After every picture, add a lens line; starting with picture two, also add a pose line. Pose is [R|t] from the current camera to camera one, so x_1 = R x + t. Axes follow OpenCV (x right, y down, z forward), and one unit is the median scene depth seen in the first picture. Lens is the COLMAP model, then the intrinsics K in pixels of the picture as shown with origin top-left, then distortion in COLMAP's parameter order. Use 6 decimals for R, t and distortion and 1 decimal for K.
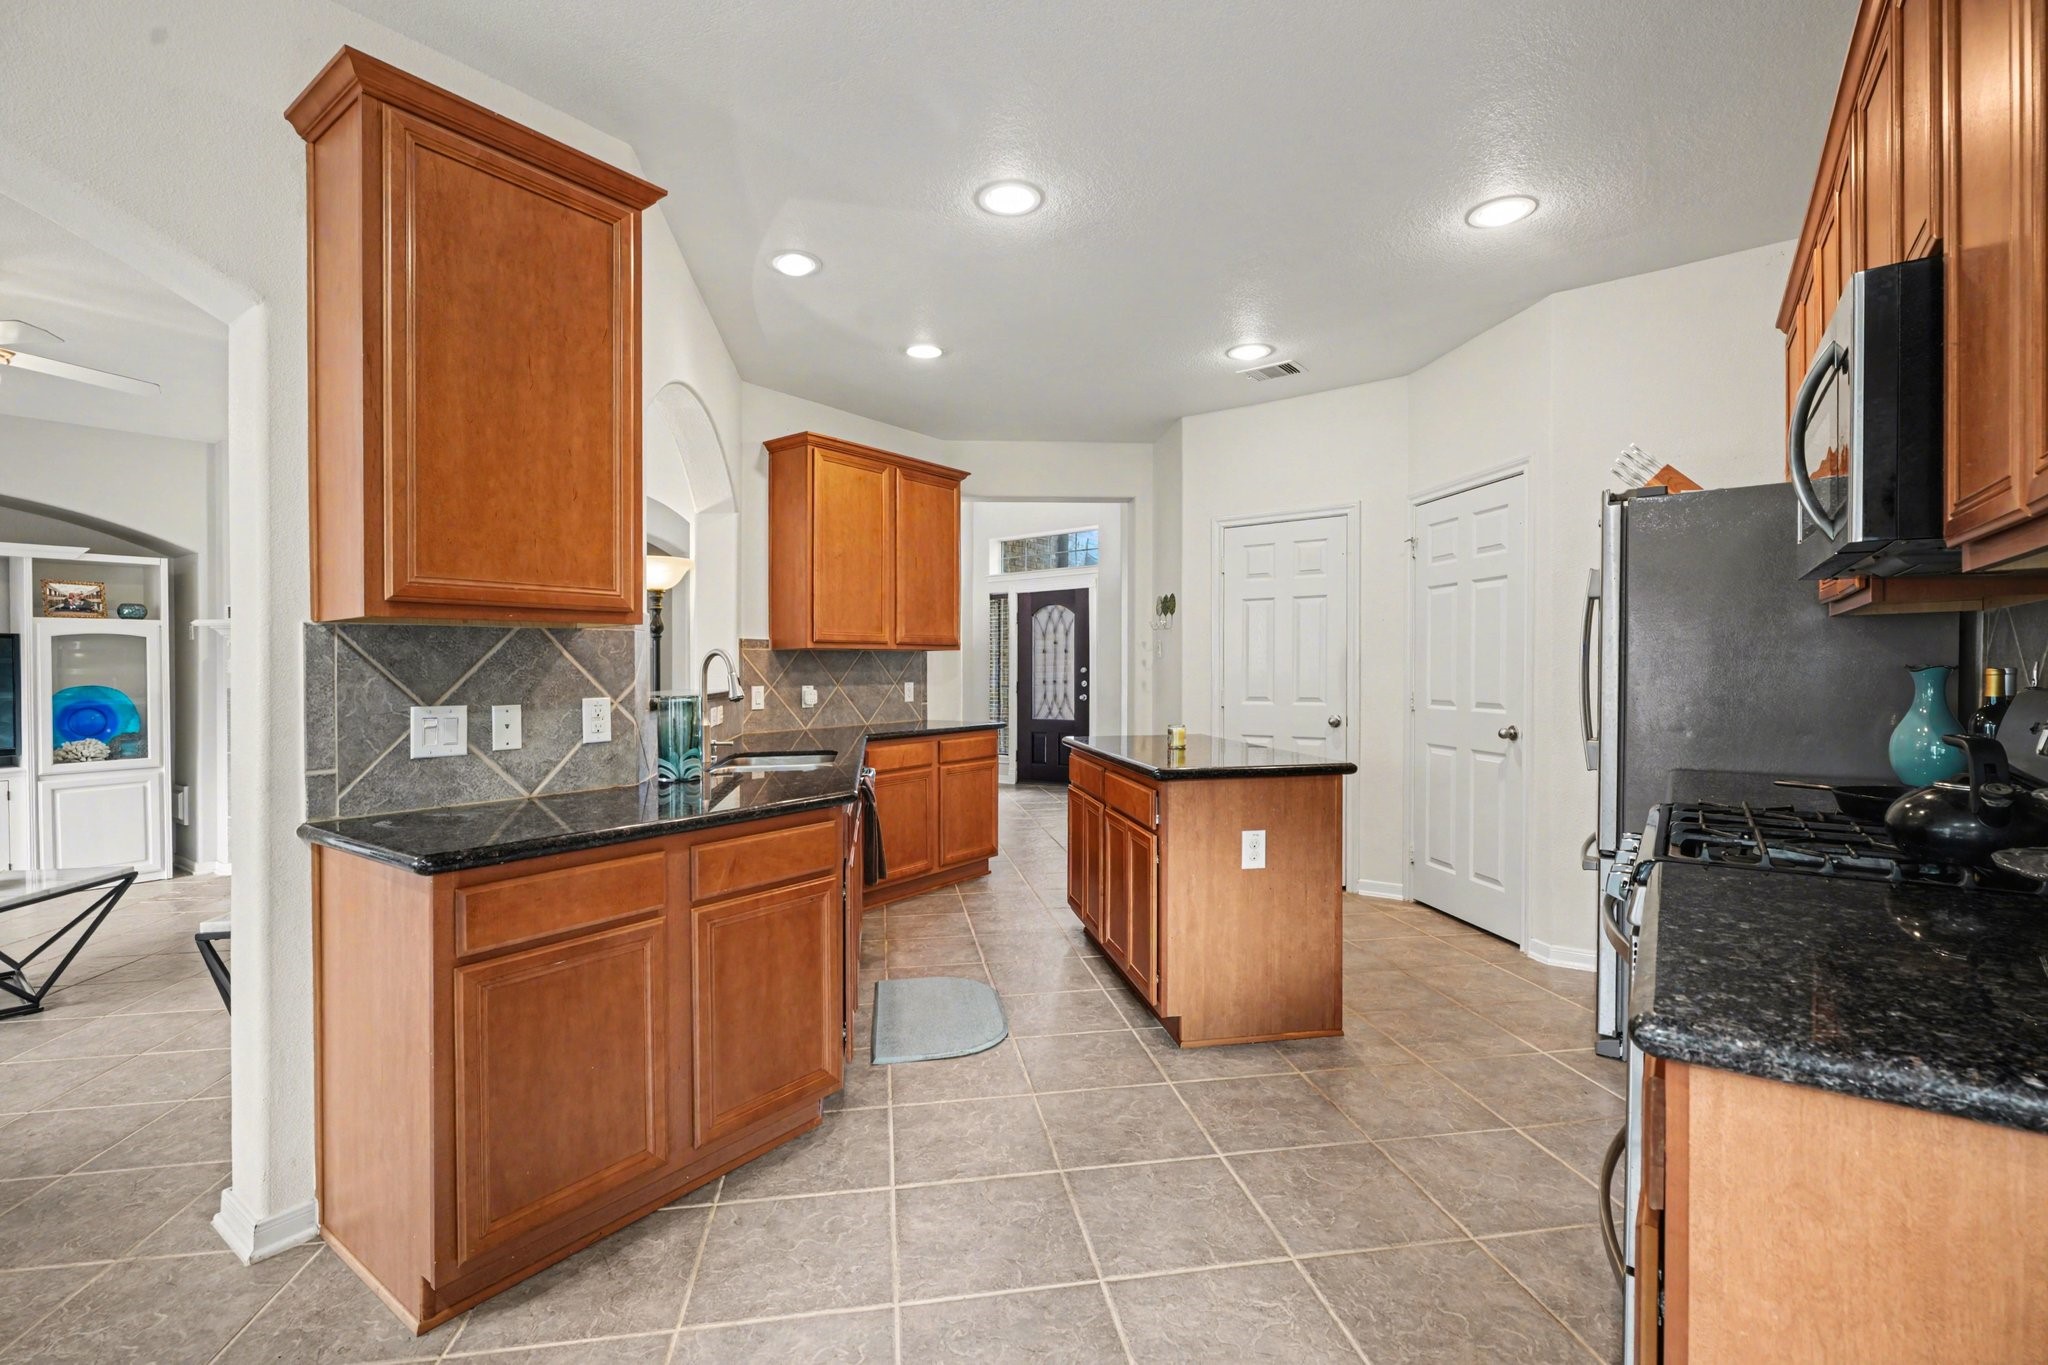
lens RADIAL K [[919.5, 0, 1026.8], [0, 919.5, 669.9], [0, 0, 1]] dist [-0.001830, 0.000404]
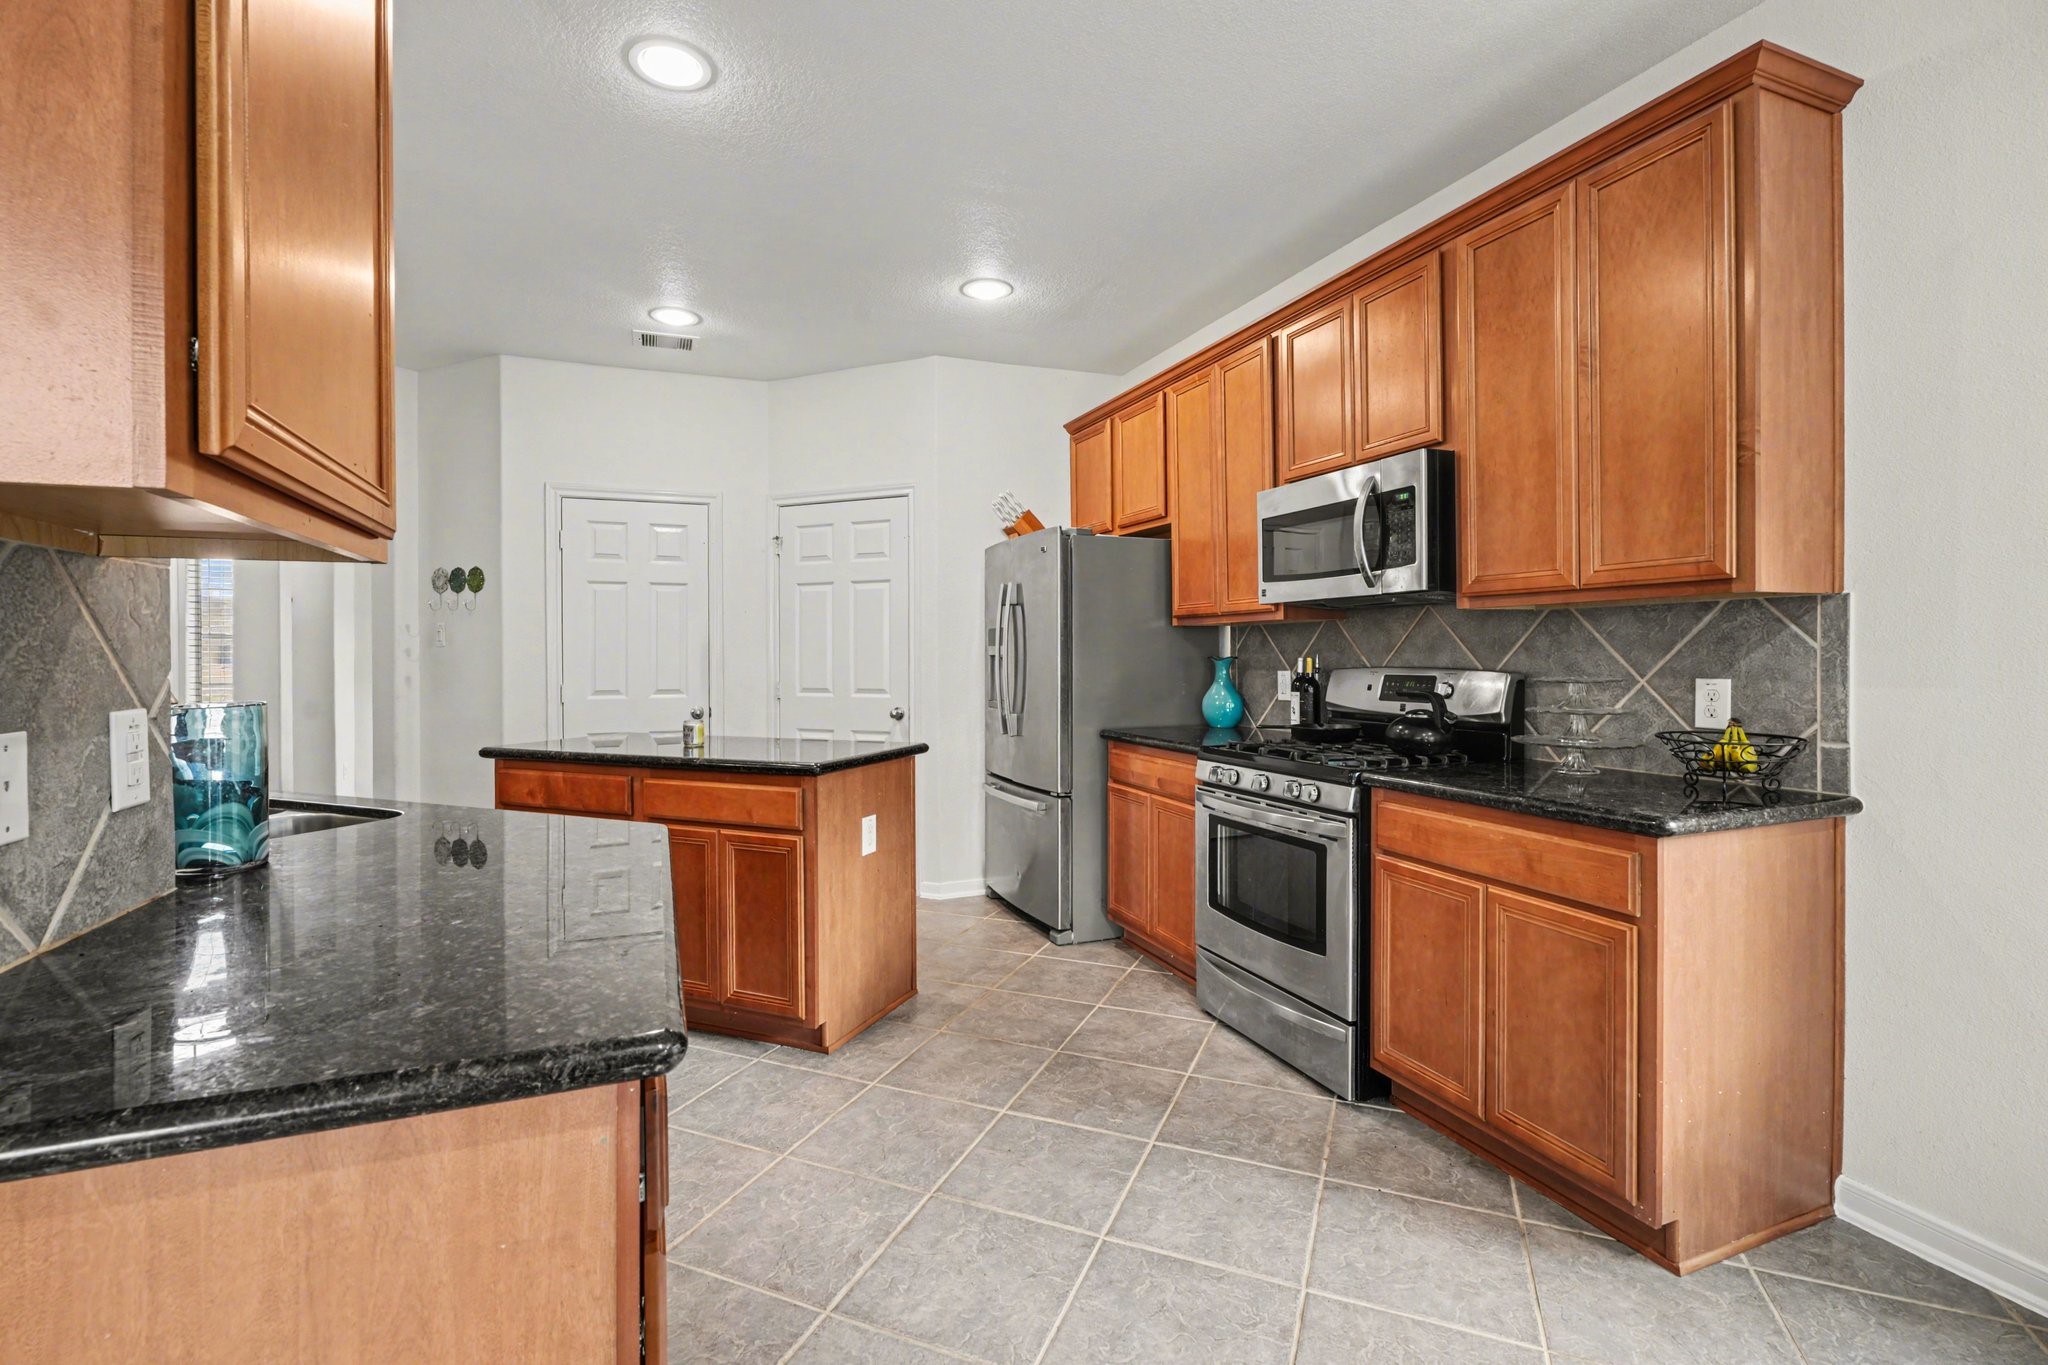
lens RADIAL K [[916.0, 0, 1022.3], [0, 916.0, 663.1], [0, 0, 1]] dist [-0.005073, -0.000151]
pose [[0.528346, 0.000338, 0.849029, -0.523359], [0.001136, 0.999999, -0.001105, 0.006615], [-0.849028, 0.001548, 0.528345, 0.322160]]
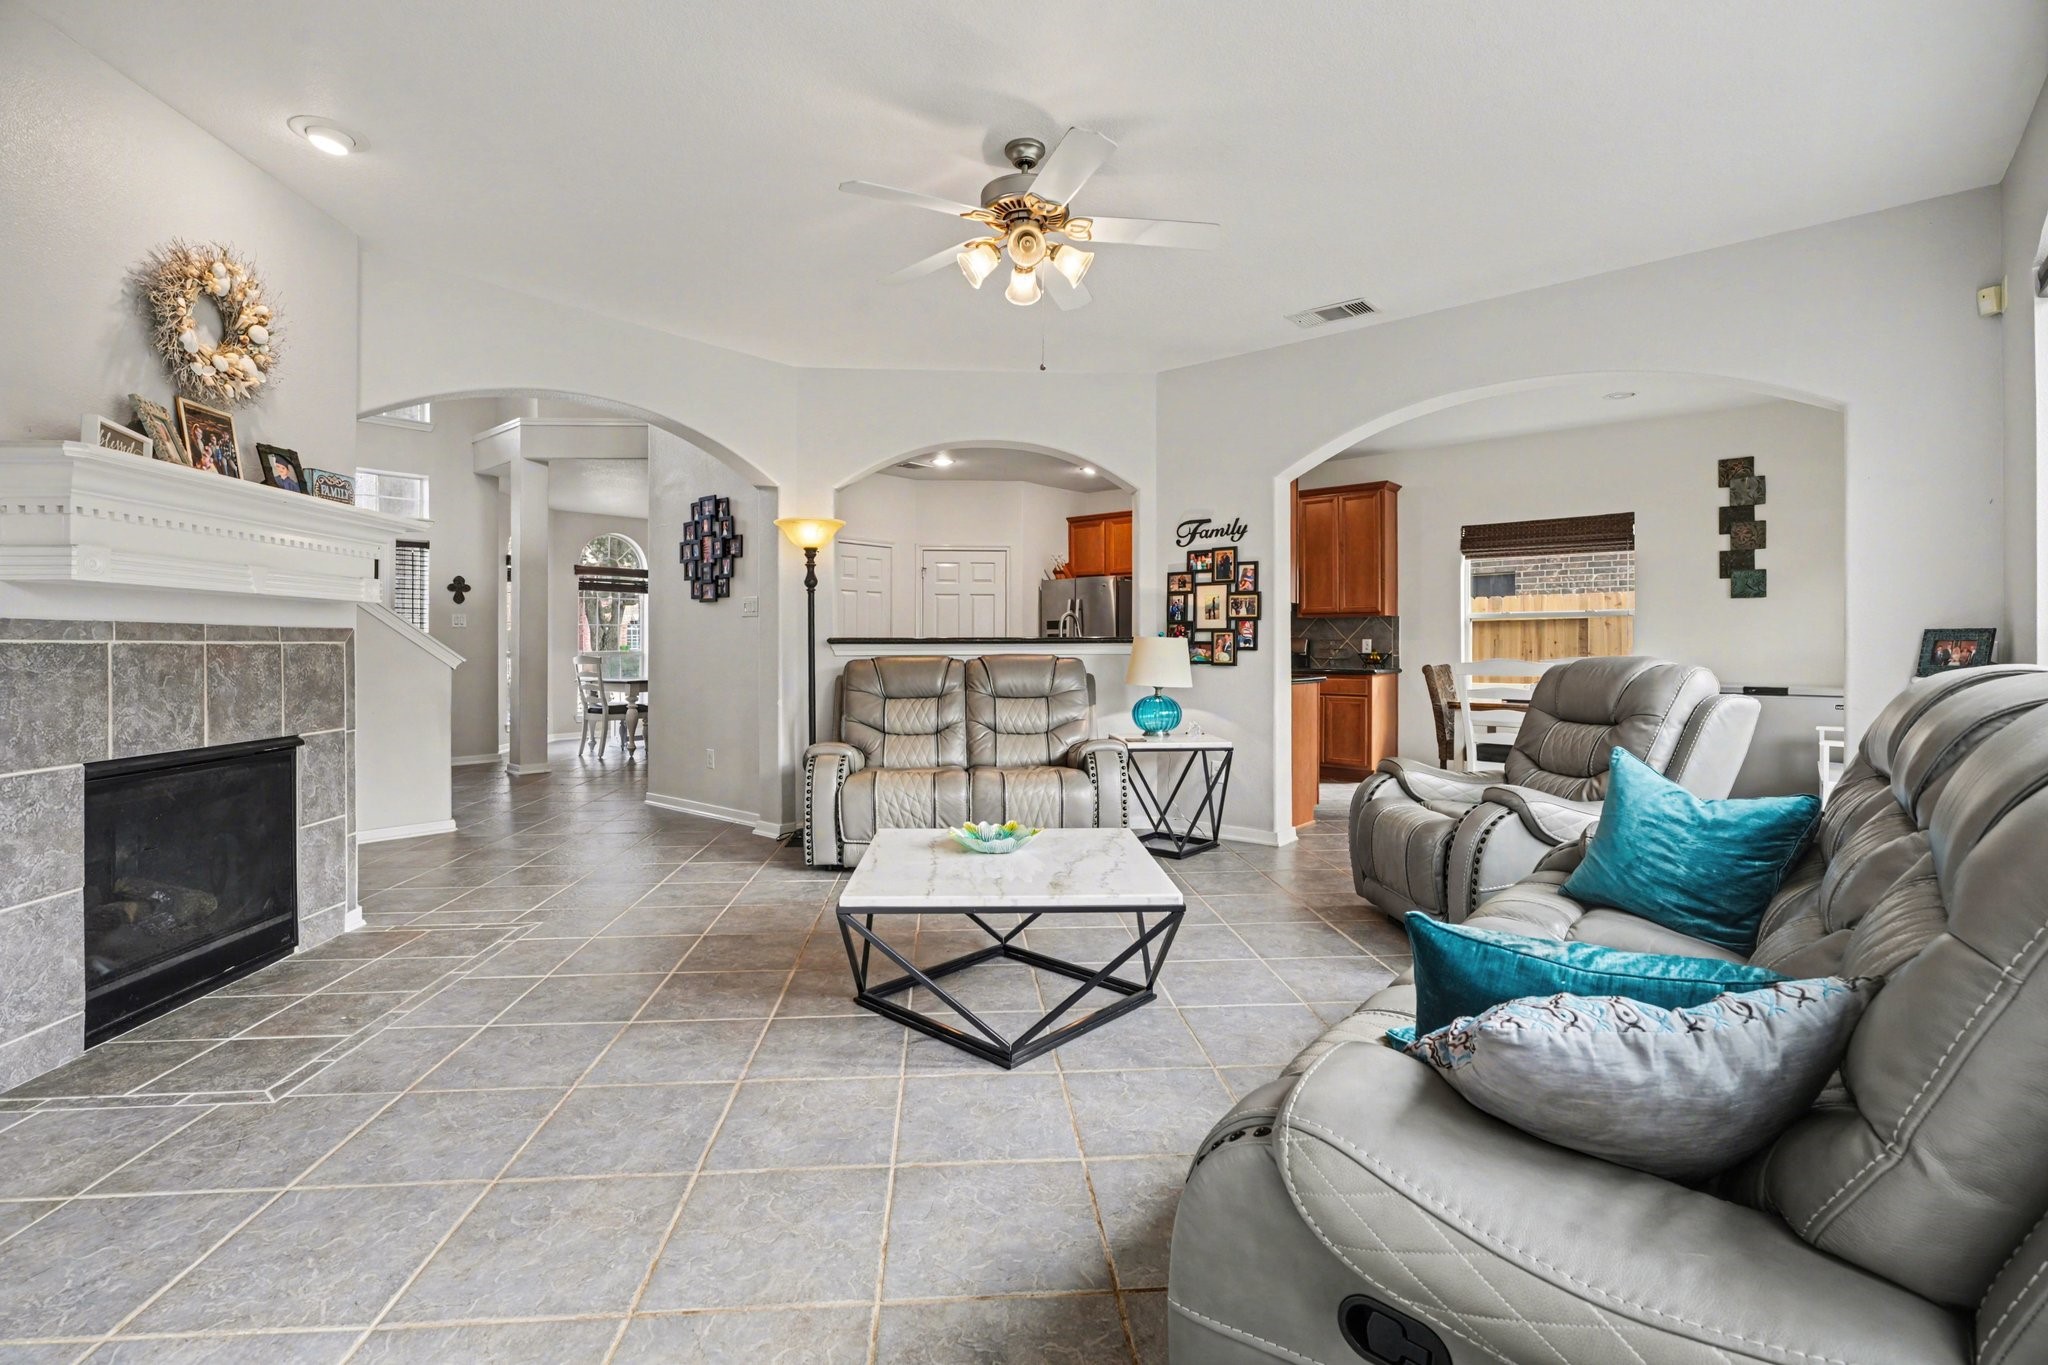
lens RADIAL K [[904.6, 0, 998.0], [0, 904.6, 653.7], [0, 0, 1]] dist [-0.000615, 0.000134]
pose [[0.119002, -0.005829, 0.992877, -2.473331], [0.006313, 0.999967, 0.005114, 0.044667], [-0.992874, 0.005660, 0.119035, 1.041071]]
